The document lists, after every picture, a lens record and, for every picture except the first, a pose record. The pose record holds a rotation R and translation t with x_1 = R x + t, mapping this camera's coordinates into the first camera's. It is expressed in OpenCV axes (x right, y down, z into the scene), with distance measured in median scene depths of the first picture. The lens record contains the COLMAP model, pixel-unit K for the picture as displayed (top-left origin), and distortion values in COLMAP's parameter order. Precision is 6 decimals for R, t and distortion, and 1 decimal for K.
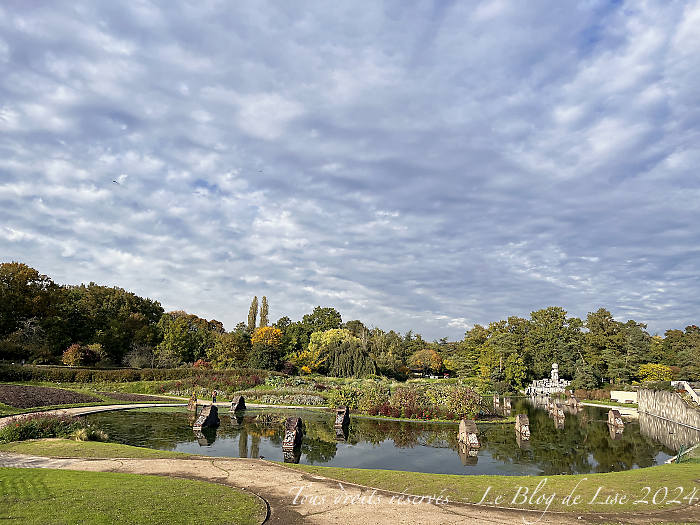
lens RADIAL K [[537.6, 0, 350.0], [0, 537.6, 262.5], [0, 0, 1]] dist [0.077401, -0.103749]
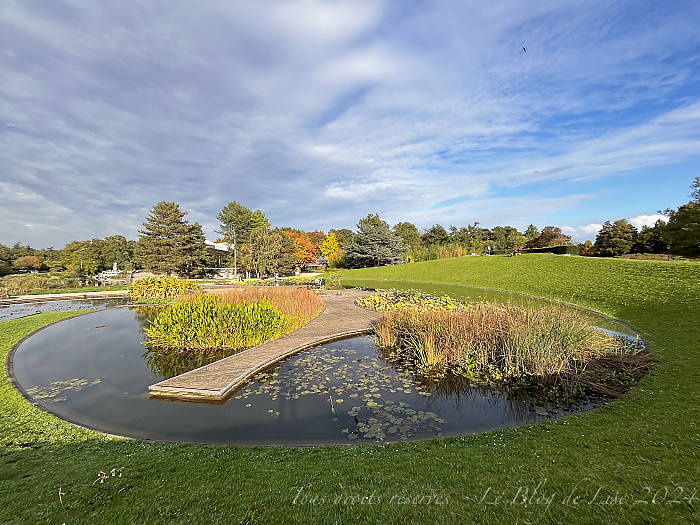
lens RADIAL K [[289.0, 0, 352.1], [0, 289.0, 261.7], [0, 0, 1]] dist [-0.000555, 0.000258]
pose [[0.582744, -0.033694, 0.811957, -0.001865], [-0.130045, 0.982398, 0.134101, -0.077564], [-0.802183, -0.183738, 0.568105, -0.335177]]
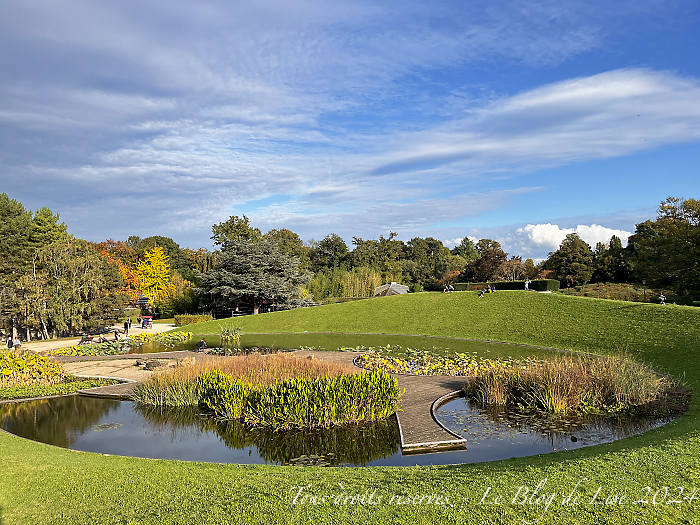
lens RADIAL K [[537.6, 0, 350.0], [0, 537.6, 262.5], [0, 0, 1]] dist [0.077401, -0.103749]
pose [[0.239079, 0.012976, 0.970914, -0.077413], [-0.153438, 0.987853, 0.024580, -0.081772], [-0.958800, -0.154852, 0.238165, -0.299943]]
